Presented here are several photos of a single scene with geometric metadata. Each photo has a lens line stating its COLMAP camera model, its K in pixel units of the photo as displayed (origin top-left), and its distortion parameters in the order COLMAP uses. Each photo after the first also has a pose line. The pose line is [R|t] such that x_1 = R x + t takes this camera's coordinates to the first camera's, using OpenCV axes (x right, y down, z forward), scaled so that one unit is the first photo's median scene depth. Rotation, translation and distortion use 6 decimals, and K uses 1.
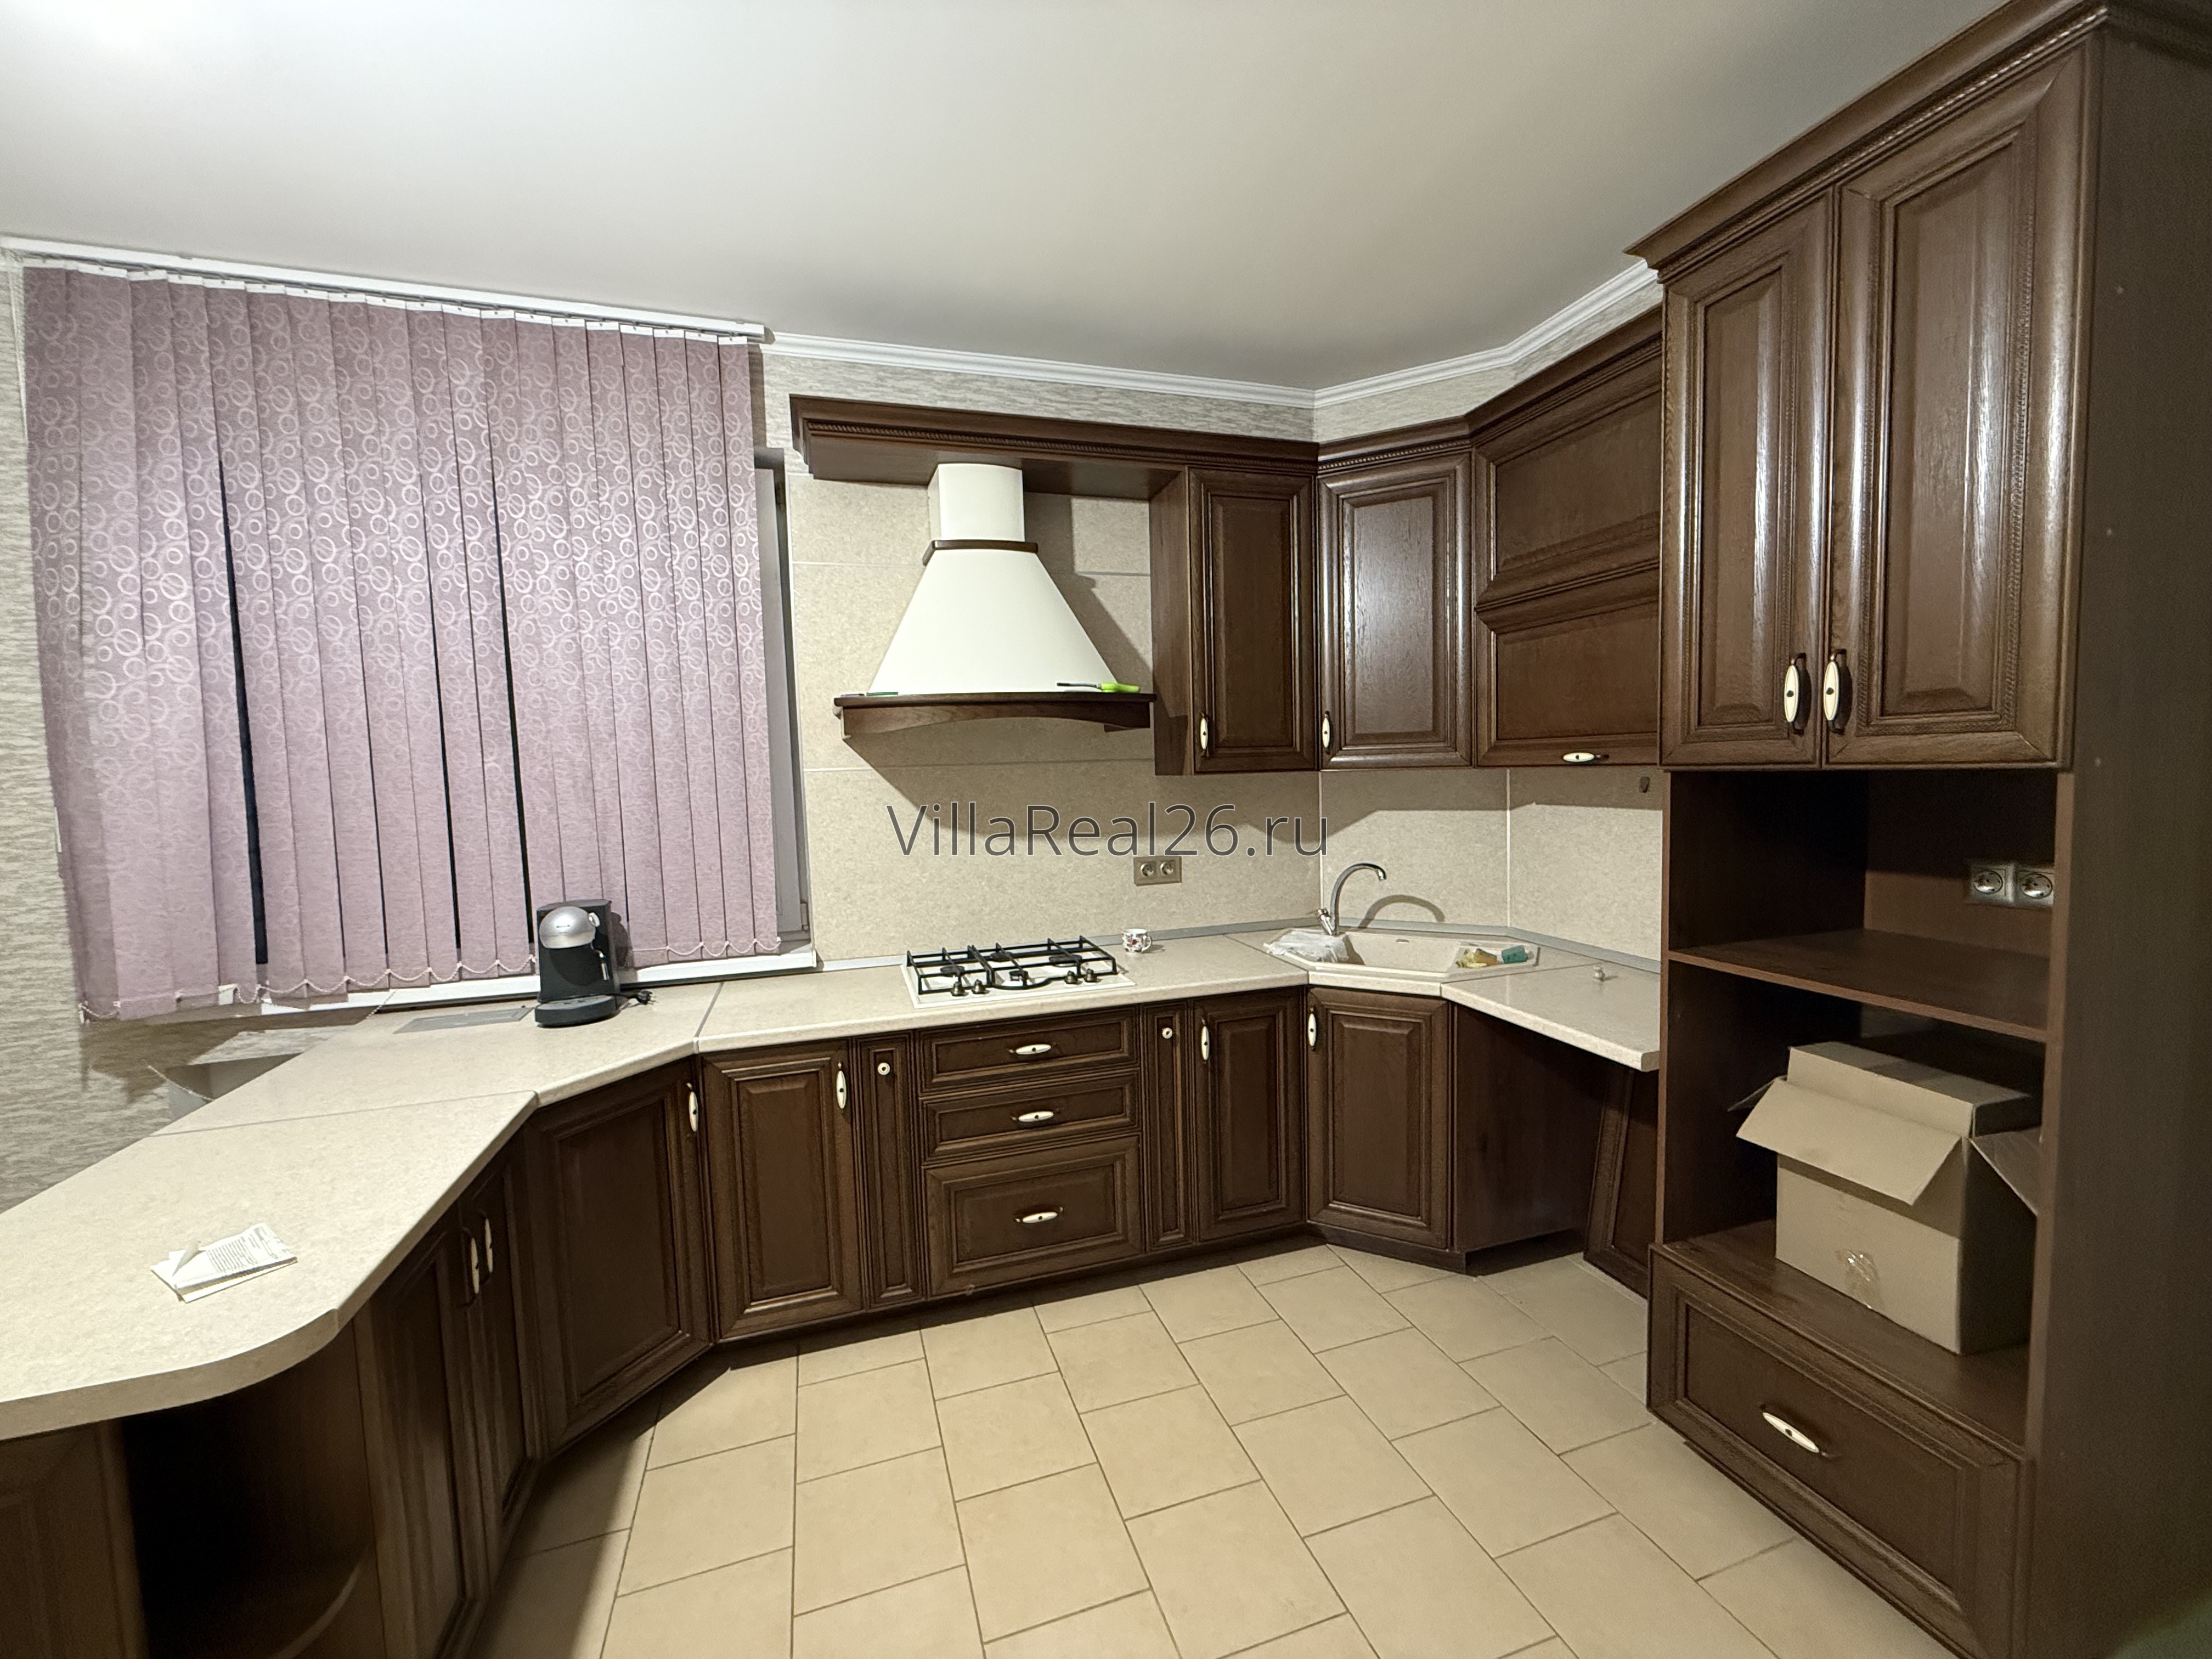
lens RADIAL K [[878.2, 0, 1106.0], [0, 878.2, 829.5], [0, 0, 1]] dist [-0.000273, 0.000020]
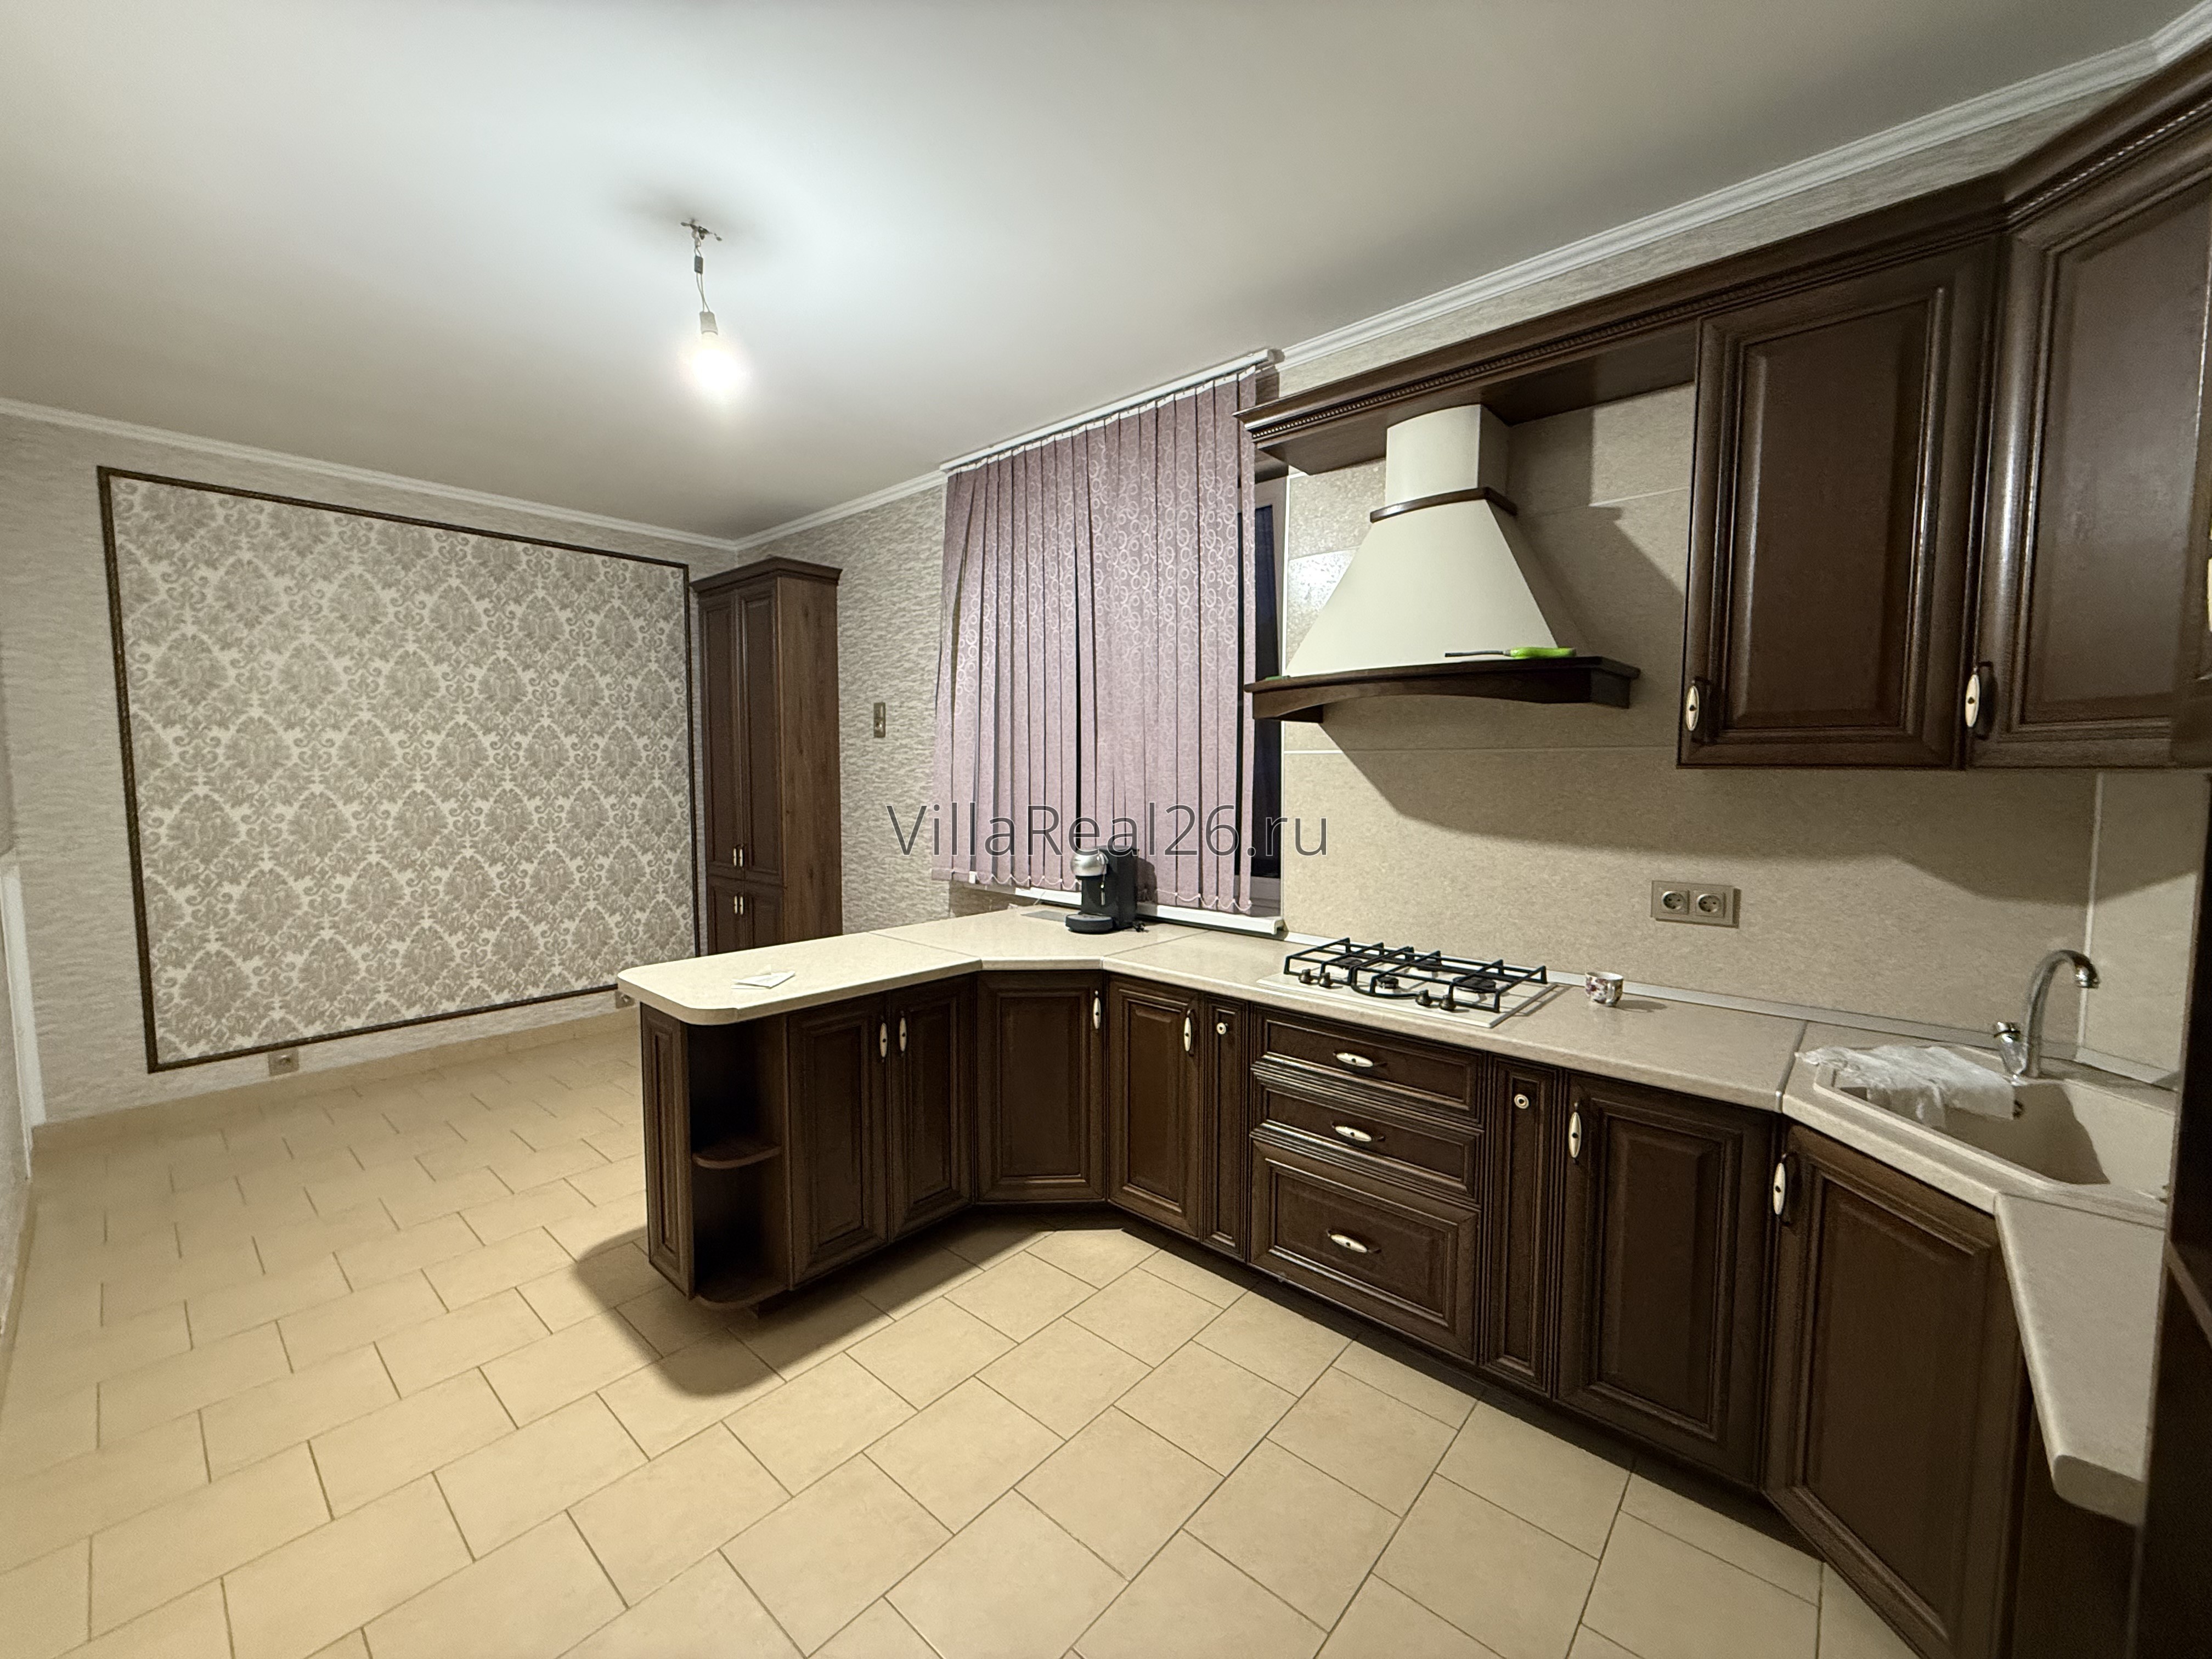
lens RADIAL K [[882.1, 0, 1106.0], [0, 882.1, 829.5], [0, 0, 1]] dist [0.001536, 0.000709]
pose [[0.508383, 0.092742, -0.856122, 0.543872], [-0.080032, 0.994969, 0.060258, -0.023267], [0.857404, 0.037883, 0.513248, 0.293450]]
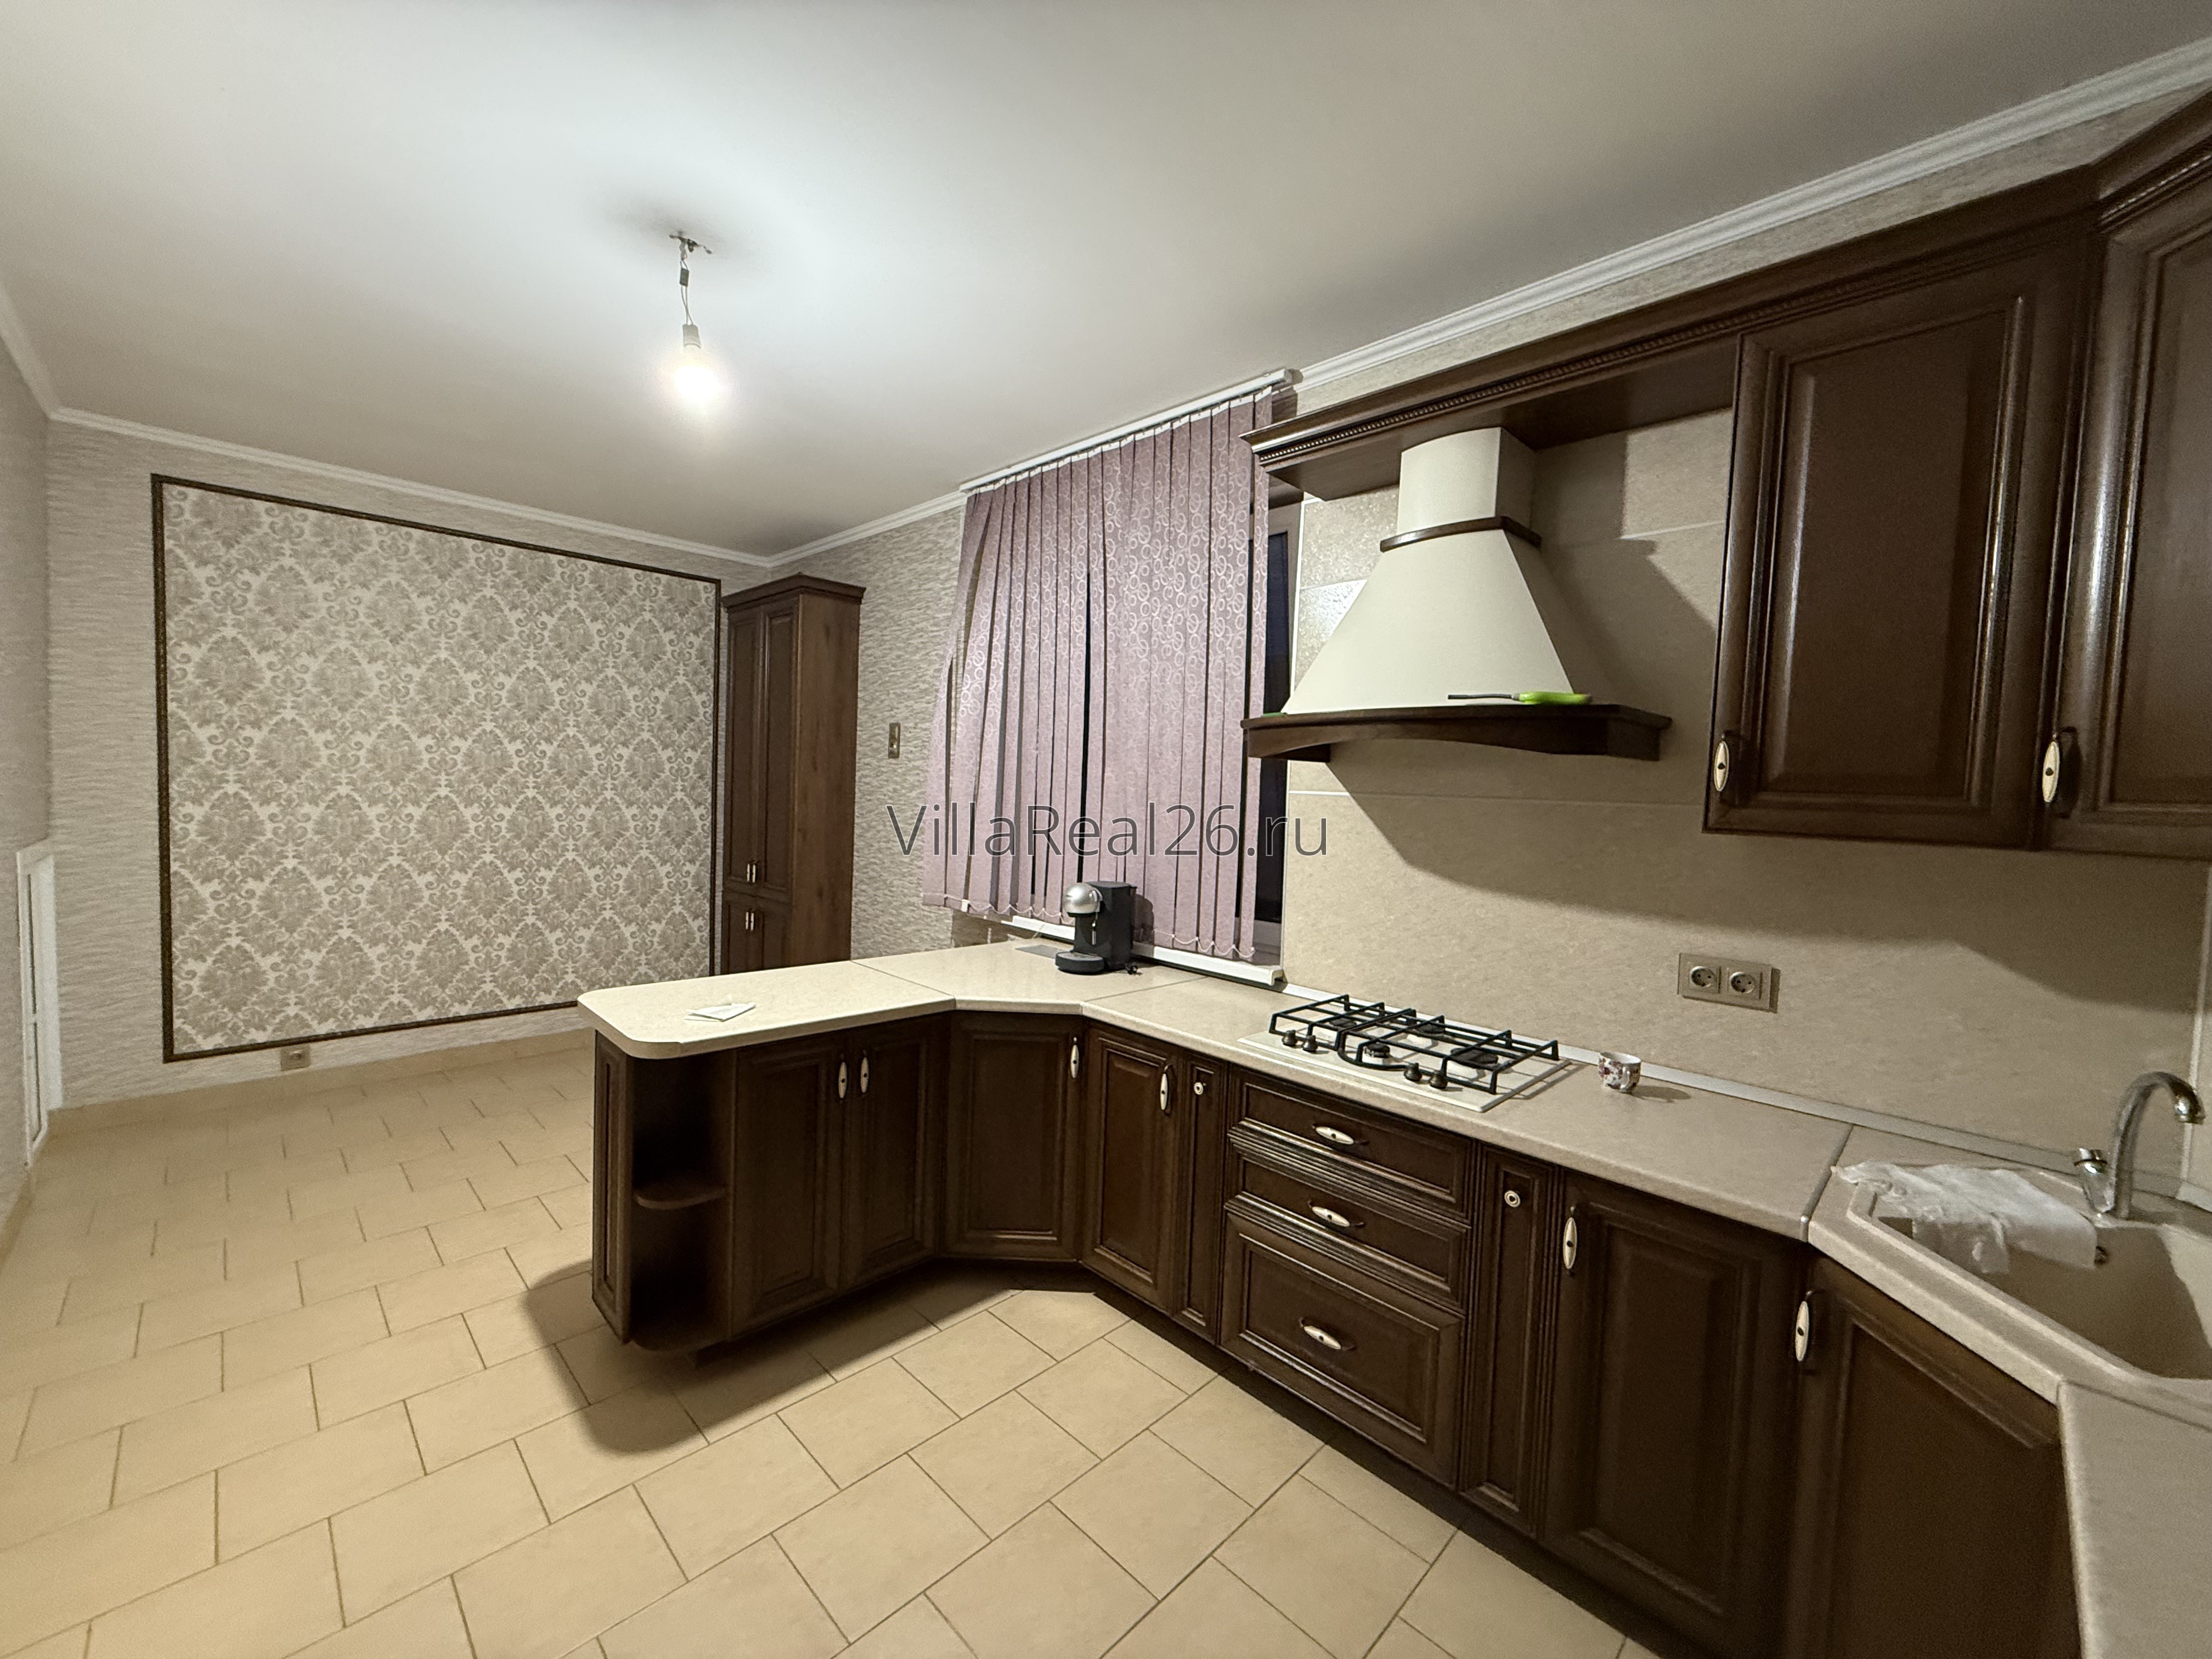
lens RADIAL K [[882.1, 0, 1106.0], [0, 882.1, 829.5], [0, 0, 1]] dist [0.001536, 0.000709]
pose [[0.451194, 0.091002, -0.887774, 0.531580], [-0.116919, 0.992241, 0.042288, -0.048039], [0.884734, 0.084718, 0.458332, 0.393384]]
